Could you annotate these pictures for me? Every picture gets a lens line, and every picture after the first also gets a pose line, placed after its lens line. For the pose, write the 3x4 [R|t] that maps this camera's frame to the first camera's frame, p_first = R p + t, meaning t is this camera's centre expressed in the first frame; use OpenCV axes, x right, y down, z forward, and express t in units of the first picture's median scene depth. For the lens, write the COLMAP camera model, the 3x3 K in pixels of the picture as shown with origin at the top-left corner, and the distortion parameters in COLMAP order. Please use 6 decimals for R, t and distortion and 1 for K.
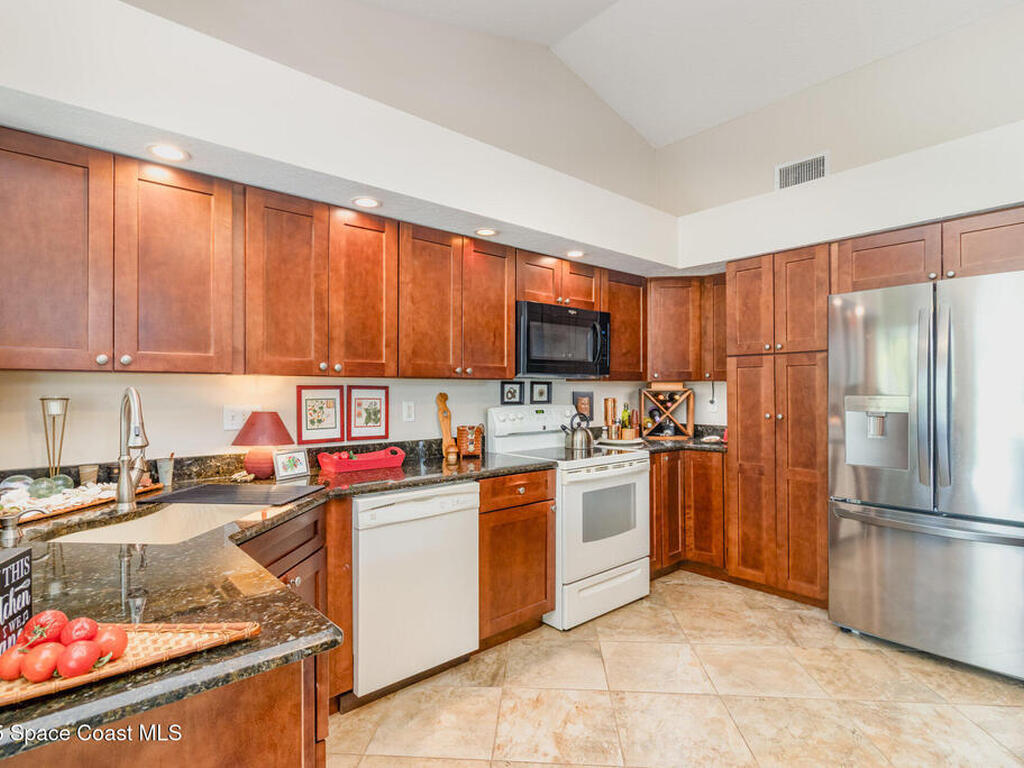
lens RADIAL K [[529.0, 0, 512.0], [0, 529.0, 384.0], [0, 0, 1]] dist [0.001779, 0.000576]
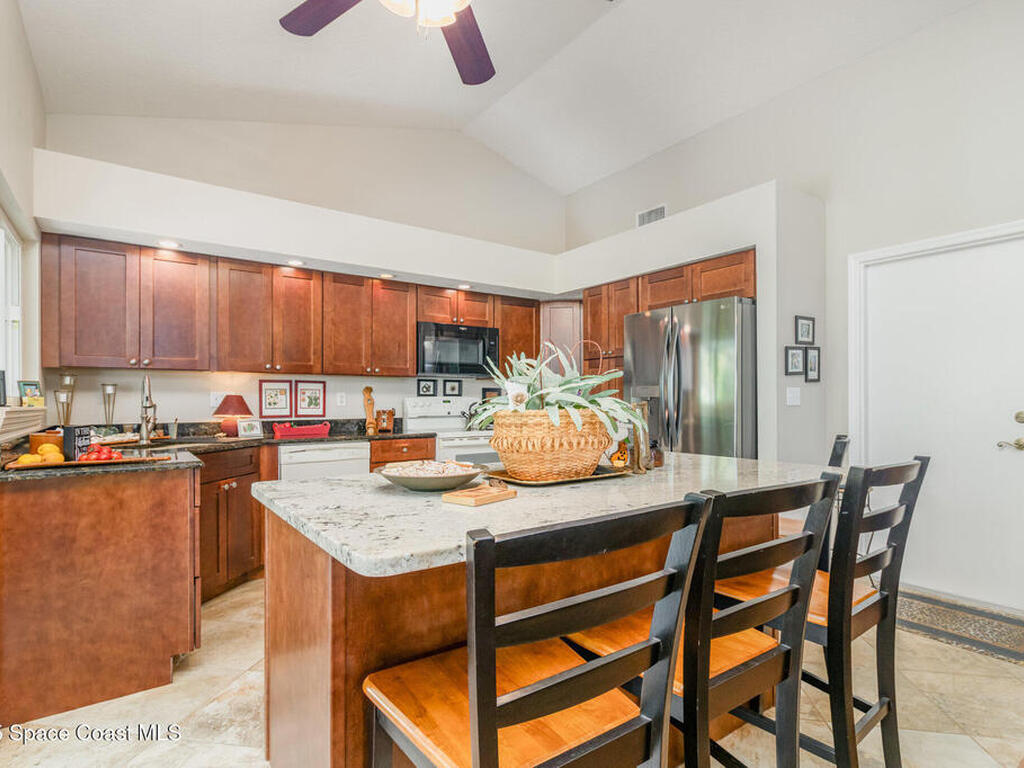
lens RADIAL K [[532.4, 0, 513.2], [0, 532.4, 395.9], [0, 0, 1]] dist [-0.000398, -0.000348]
pose [[0.996276, -0.000534, -0.086219, 0.436706], [0.000904, 0.999991, 0.004259, 0.041028], [0.086215, -0.004321, 0.996267, -0.451002]]
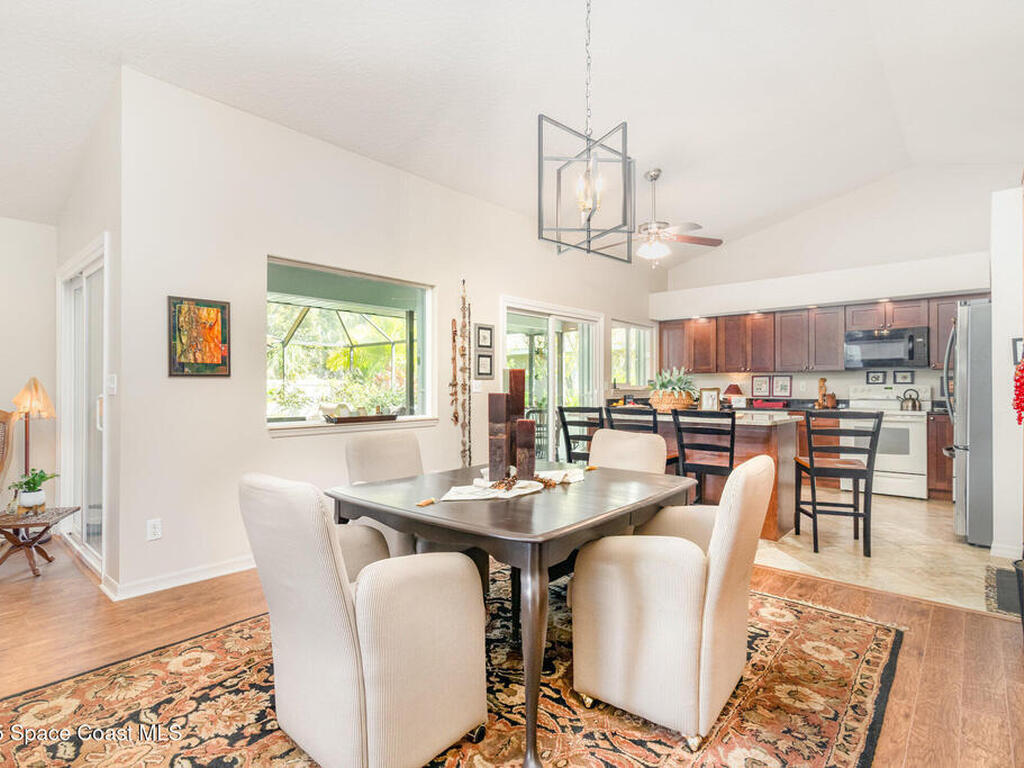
lens RADIAL K [[529.0, 0, 512.0], [0, 529.0, 384.0], [0, 0, 1]] dist [0.001779, 0.000576]
pose [[0.130507, -0.002221, -0.991445, 2.068277], [0.013537, 0.999908, -0.000458, 0.028808], [0.991355, -0.013362, 0.130525, -0.583651]]
